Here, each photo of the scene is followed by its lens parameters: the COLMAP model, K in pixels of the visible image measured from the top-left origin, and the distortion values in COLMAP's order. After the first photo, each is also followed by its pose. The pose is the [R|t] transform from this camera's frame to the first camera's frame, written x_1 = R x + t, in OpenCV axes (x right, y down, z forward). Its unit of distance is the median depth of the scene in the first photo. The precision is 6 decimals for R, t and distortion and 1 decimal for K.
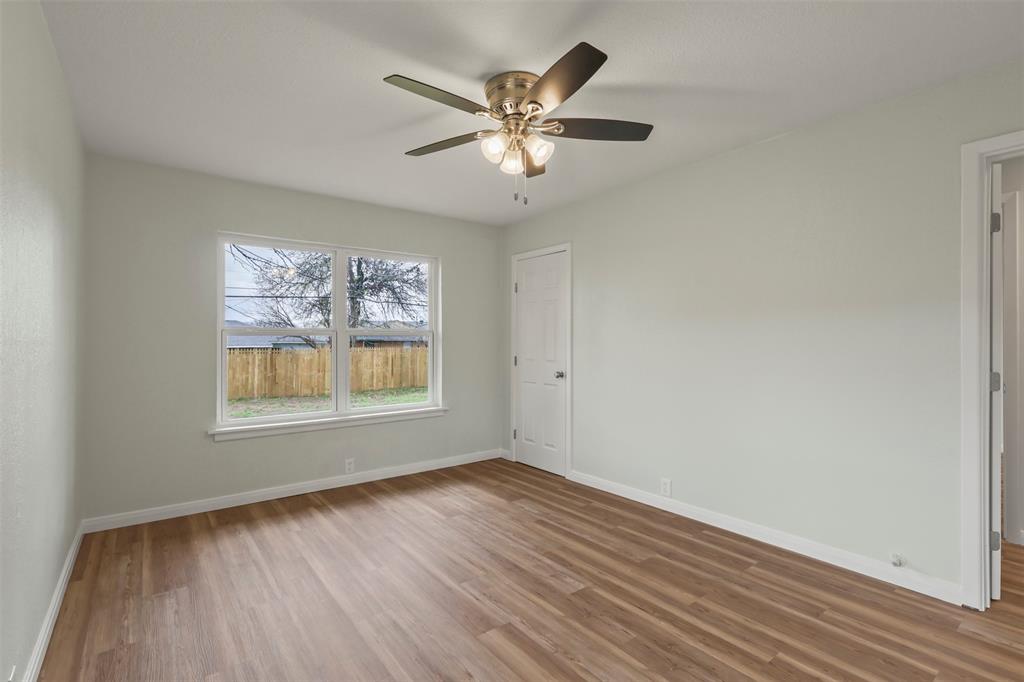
lens RADIAL K [[473.8, 0, 489.5], [0, 473.8, 340.2], [0, 0, 1]] dist [-0.000725, -0.000401]
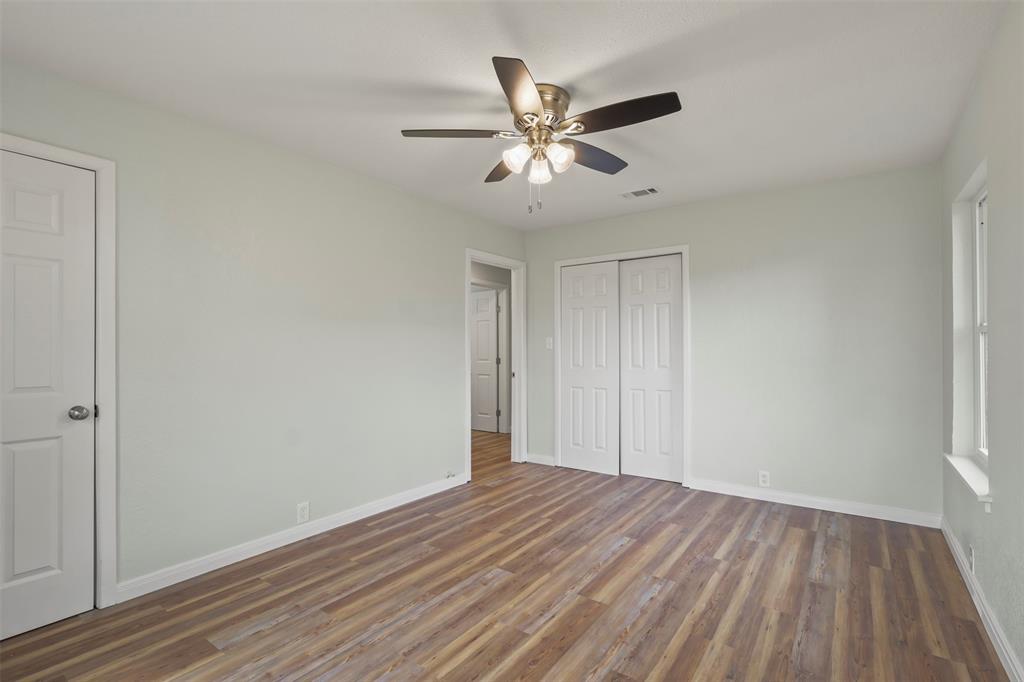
lens RADIAL K [[473.8, 0, 528.6], [0, 473.8, 344.0], [0, 0, 1]] dist [-0.000725, -0.000401]
pose [[-0.330904, 0.008861, 0.943623, -0.703313], [-0.003042, 0.999941, -0.010457, 0.005331], [-0.943660, -0.006331, -0.330857, 1.049797]]
